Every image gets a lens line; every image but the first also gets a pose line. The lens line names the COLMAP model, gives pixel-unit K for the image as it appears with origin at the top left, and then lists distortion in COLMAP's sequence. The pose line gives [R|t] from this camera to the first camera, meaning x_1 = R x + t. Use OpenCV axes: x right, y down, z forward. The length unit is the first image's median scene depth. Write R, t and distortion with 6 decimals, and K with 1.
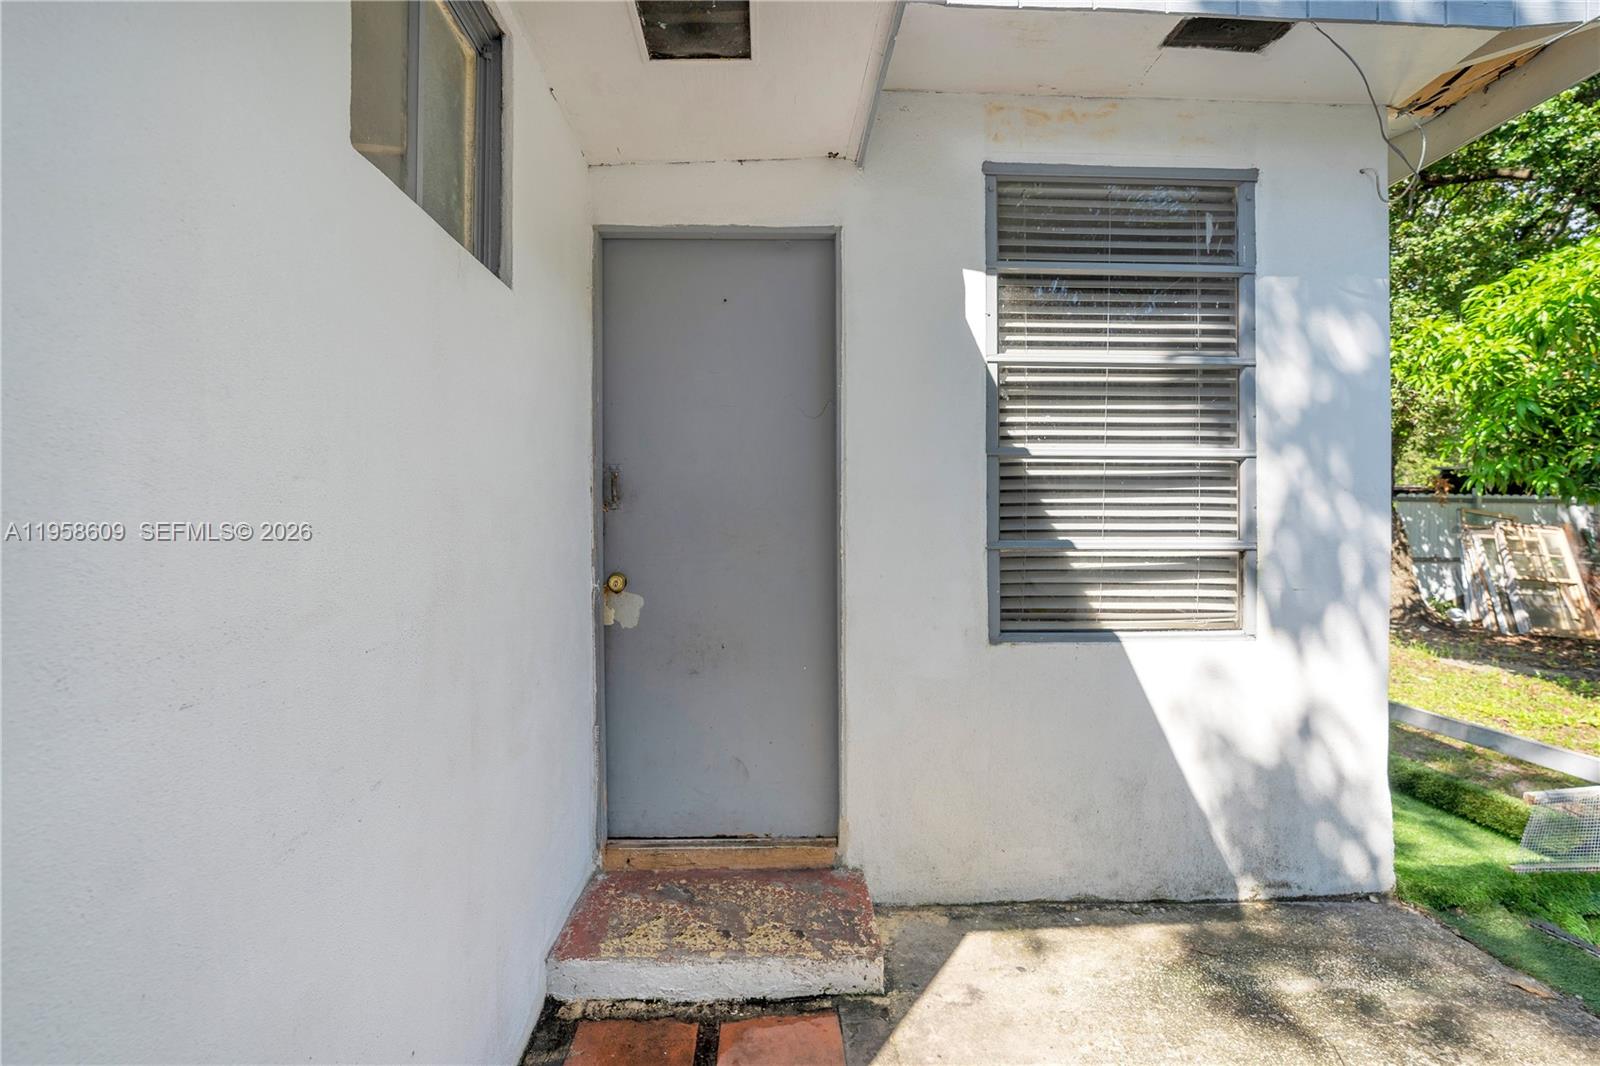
lens RADIAL K [[675.0, 0, 821.7], [0, 675.0, 535.5], [0, 0, 1]] dist [-0.023969, 0.000538]
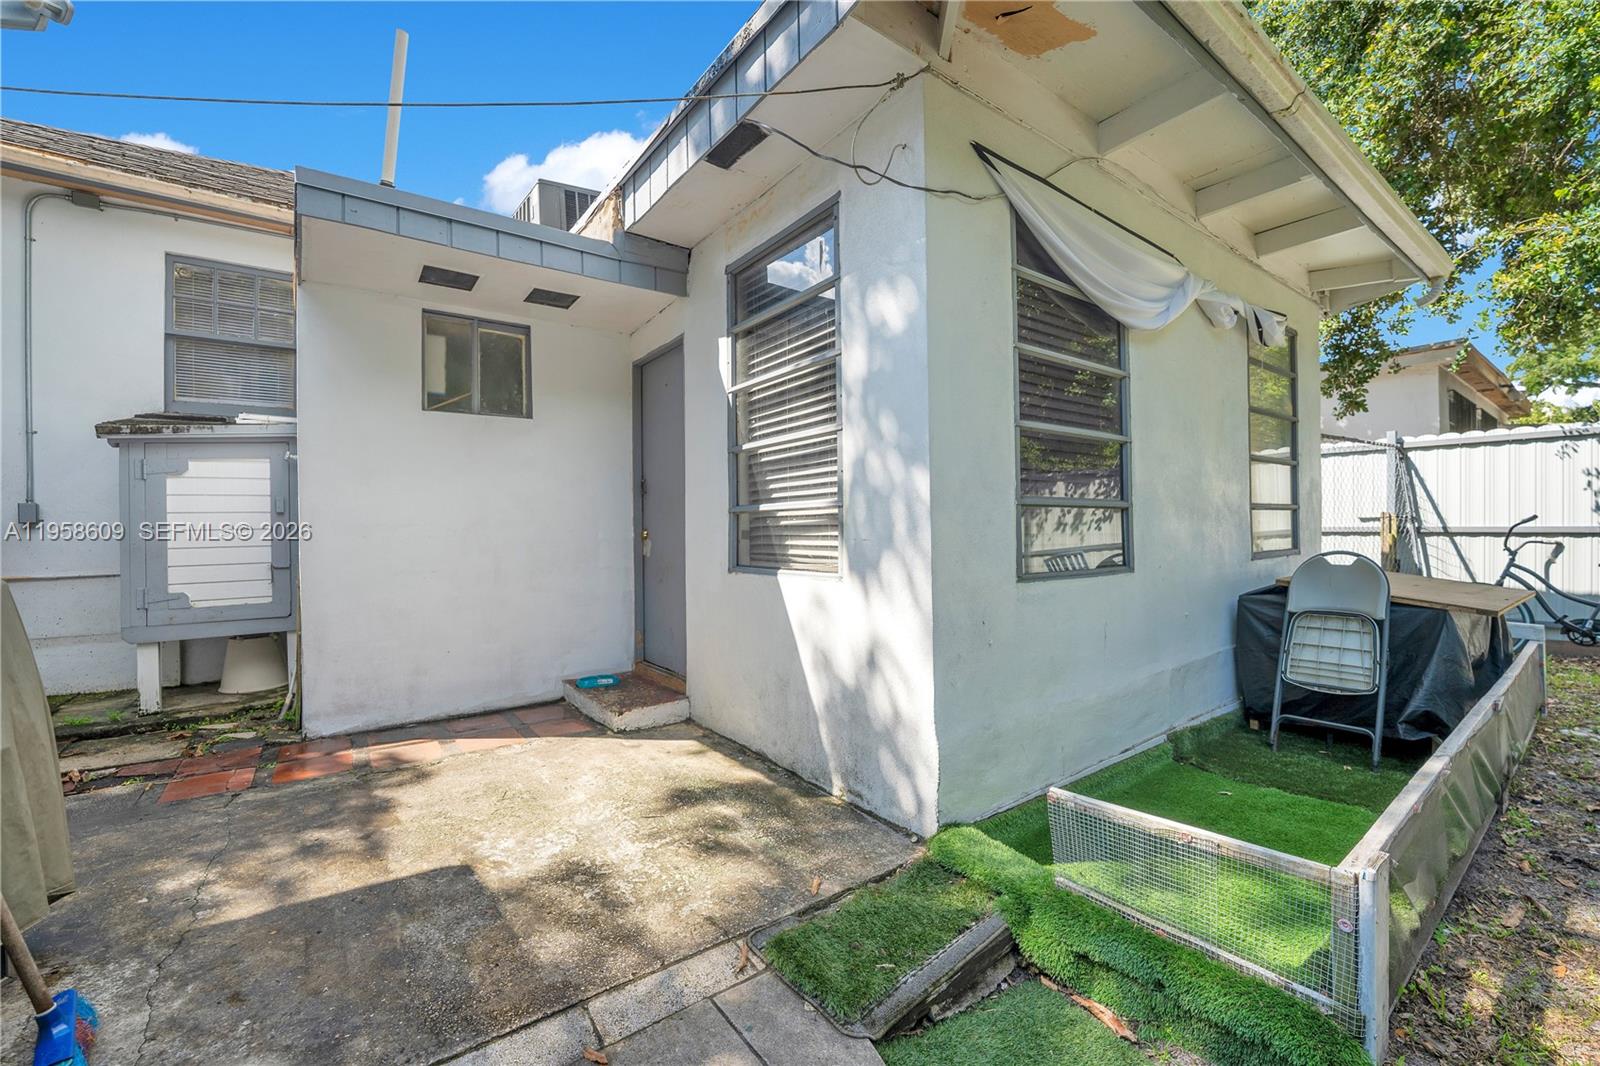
lens RADIAL K [[675.0, 0, 808.6], [0, 675.0, 533.1], [0, 0, 1]] dist [-0.023969, 0.000538]
pose [[0.555684, -0.007595, -0.831359, 1.682073], [0.000963, 0.999963, -0.008492, 0.084146], [0.831393, 0.003919, 0.555672, 0.284662]]
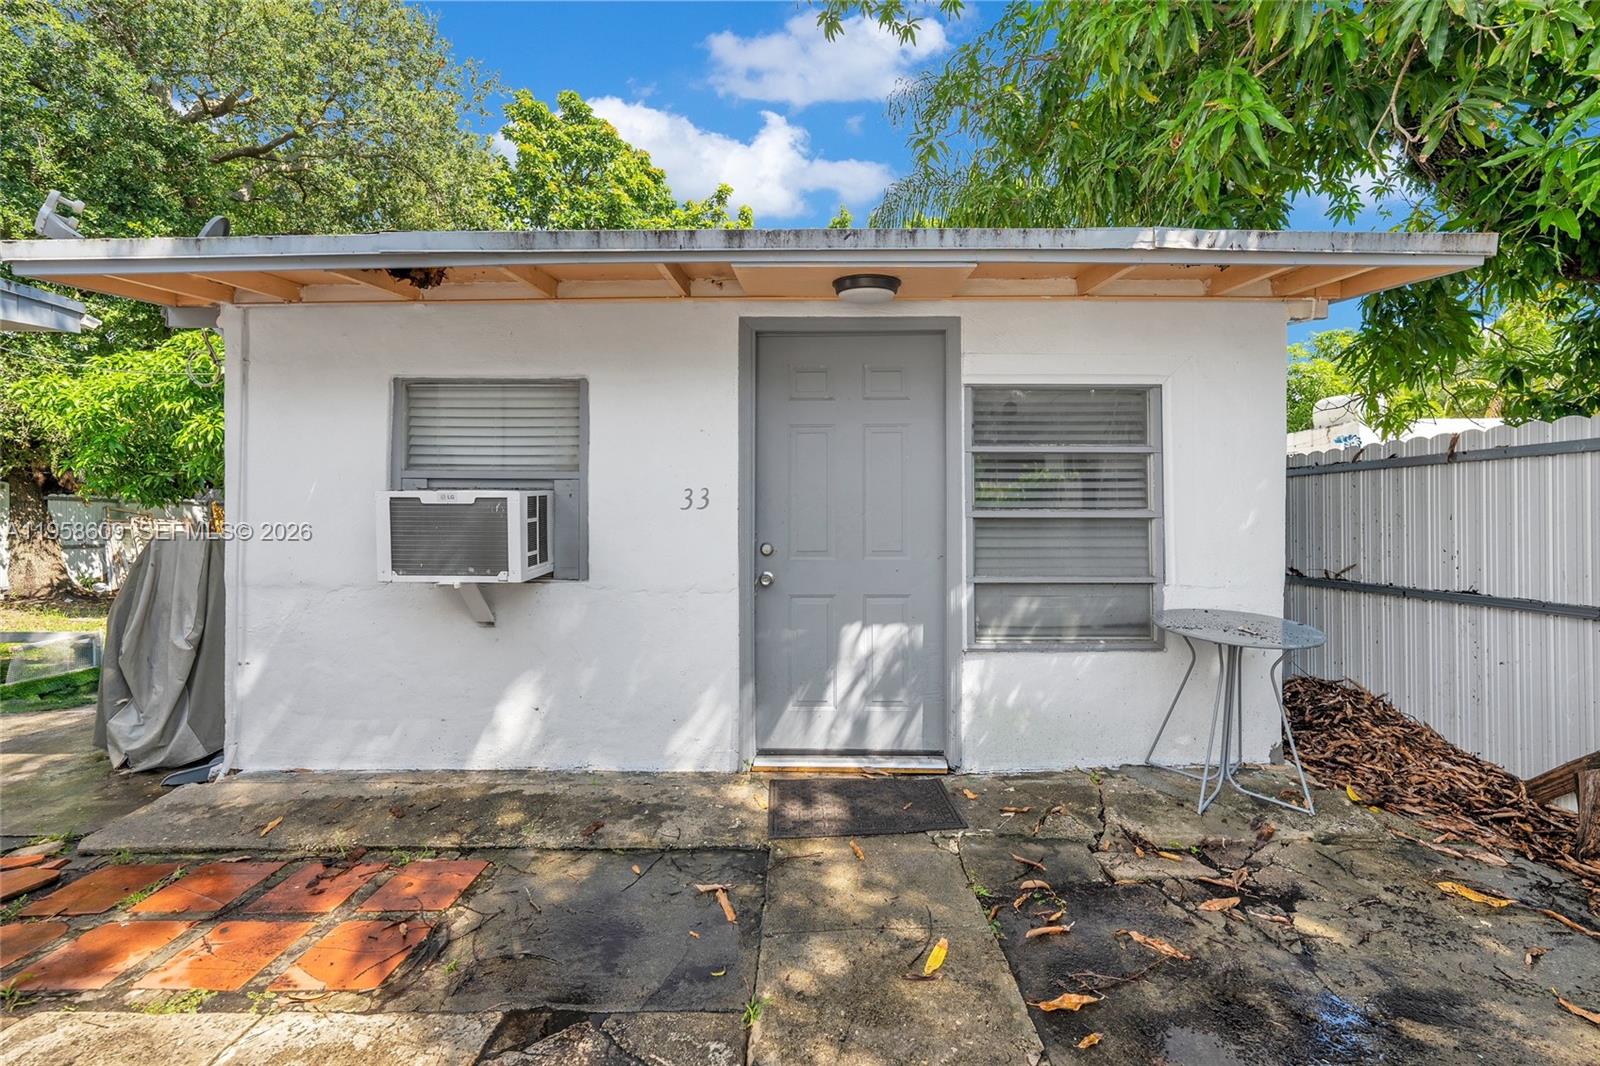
lens RADIAL K [[675.0, 0, 833.2], [0, 675.0, 519.9], [0, 0, 1]] dist [-0.023969, 0.000538]
pose [[0.036904, 0.001103, 0.999318, -0.287626], [0.009895, 0.999950, -0.001469, 0.001380], [-0.999270, 0.009942, 0.036892, -0.508936]]
